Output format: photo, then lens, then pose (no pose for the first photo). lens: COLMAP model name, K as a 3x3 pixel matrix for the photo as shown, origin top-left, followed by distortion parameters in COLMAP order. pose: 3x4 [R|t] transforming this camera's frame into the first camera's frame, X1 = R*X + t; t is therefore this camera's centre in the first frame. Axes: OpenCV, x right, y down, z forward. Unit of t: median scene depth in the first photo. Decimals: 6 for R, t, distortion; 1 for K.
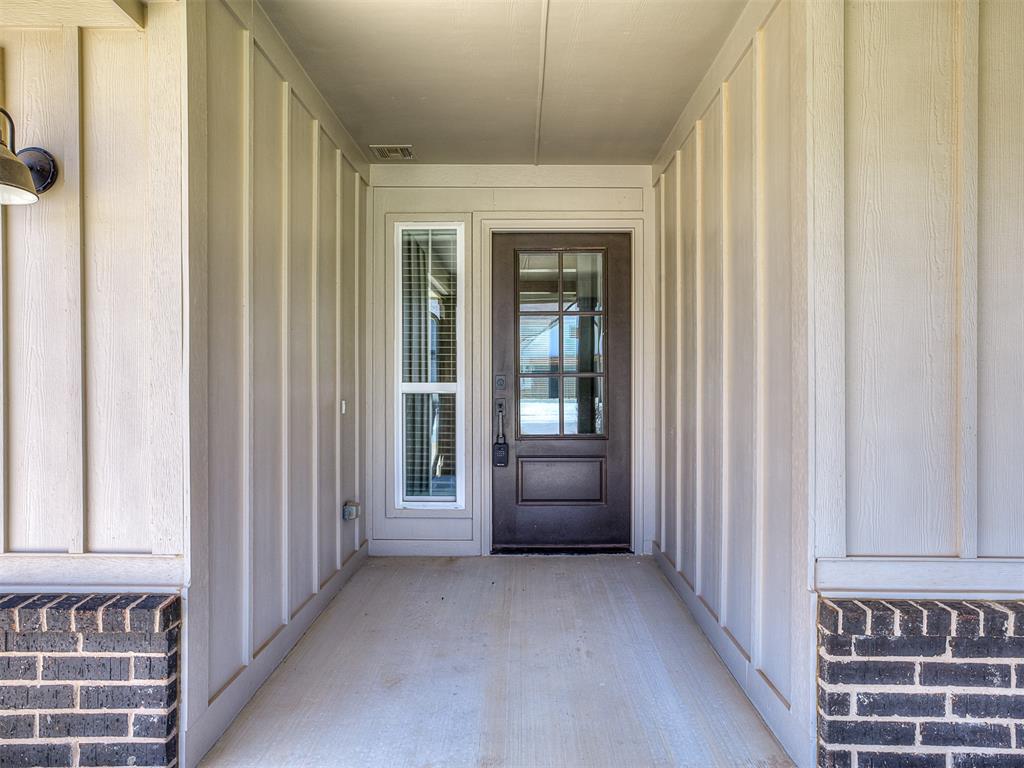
lens RADIAL K [[656.8, 0, 509.8], [0, 656.8, 385.5], [0, 0, 1]] dist [0.000571, 0.005680]
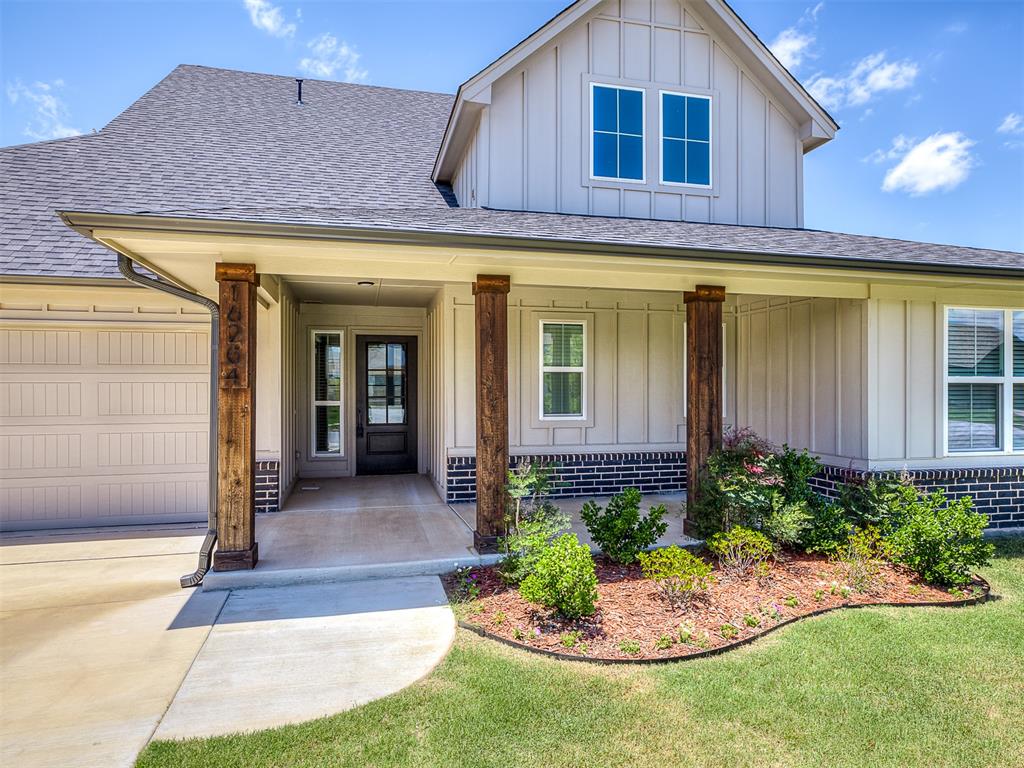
lens RADIAL K [[656.8, 0, 508.7], [0, 656.8, 384.6], [0, 0, 1]] dist [0.000571, 0.005680]
pose [[0.971841, -0.001384, 0.235633, -0.117051], [0.003854, 0.999942, -0.010023, -0.082257], [-0.235606, 0.010649, 0.971790, -3.173816]]
